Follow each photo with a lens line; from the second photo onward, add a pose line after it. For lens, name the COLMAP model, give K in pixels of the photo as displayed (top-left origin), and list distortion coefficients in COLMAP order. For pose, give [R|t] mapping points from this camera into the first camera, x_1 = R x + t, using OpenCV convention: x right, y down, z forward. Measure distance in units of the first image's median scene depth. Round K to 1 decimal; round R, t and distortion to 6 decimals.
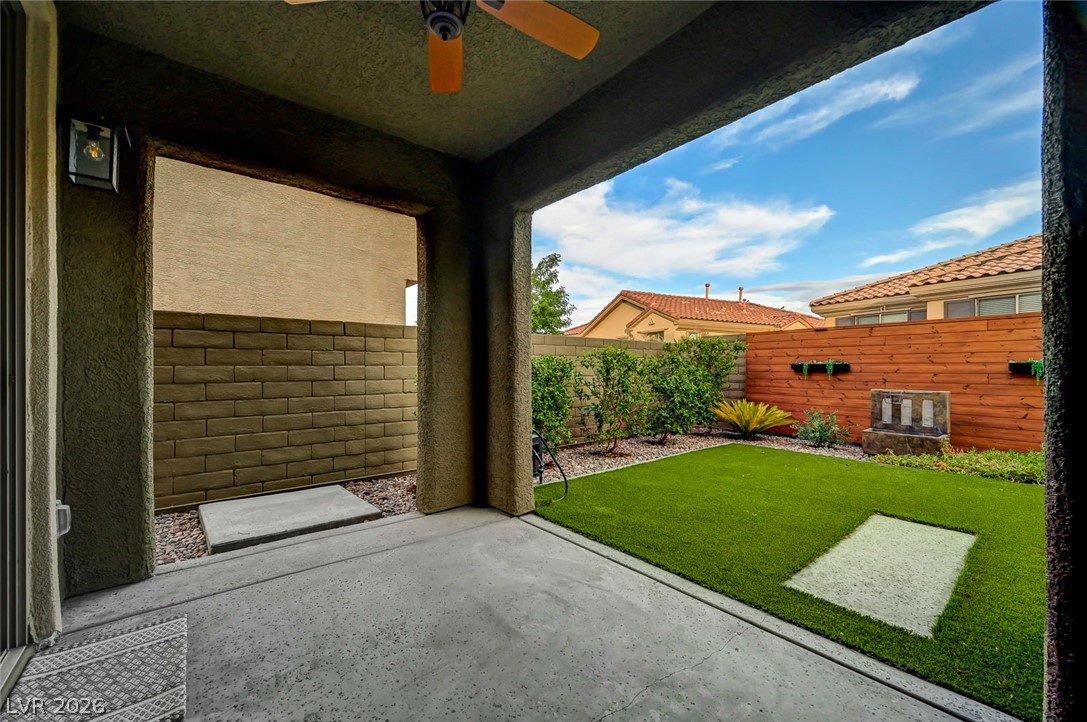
lens RADIAL K [[429.2, 0, 544.9], [0, 429.2, 367.1], [0, 0, 1]] dist [0.000612, -0.000144]
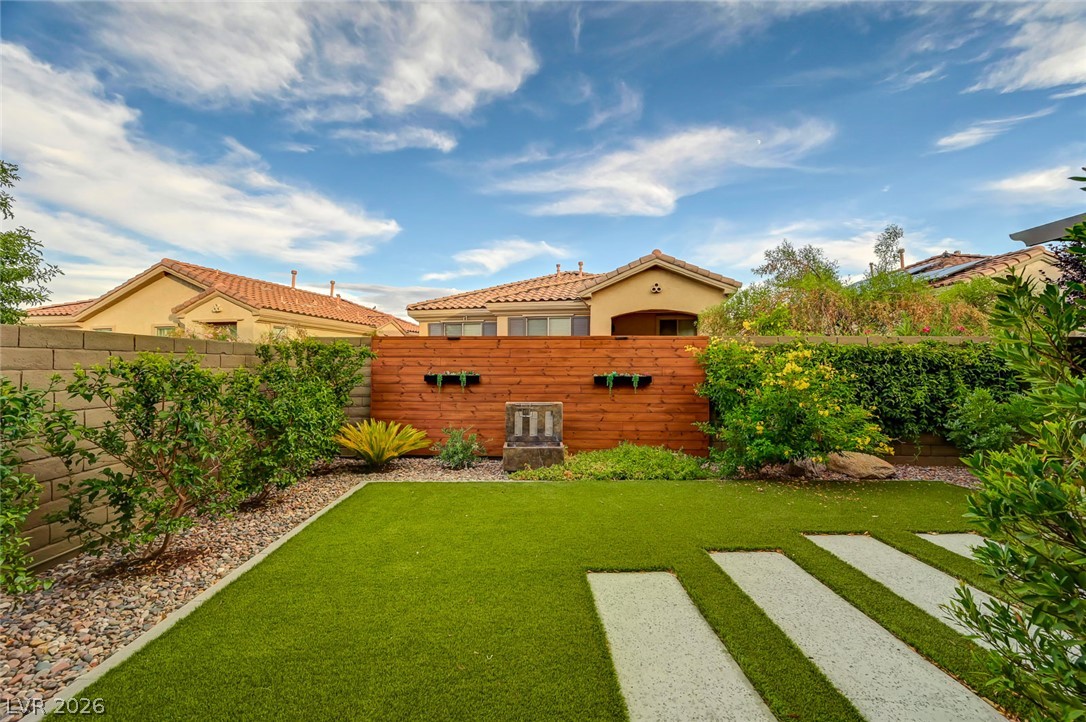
lens RADIAL K [[428.8, 0, 544.4], [0, 428.8, 367.1], [0, 0, 1]] dist [0.000612, -0.000144]
pose [[0.611886, -0.002672, 0.790942, 0.030411], [-0.004135, 0.999970, 0.006577, -0.033972], [-0.790936, -0.007295, 0.611856, 0.294943]]
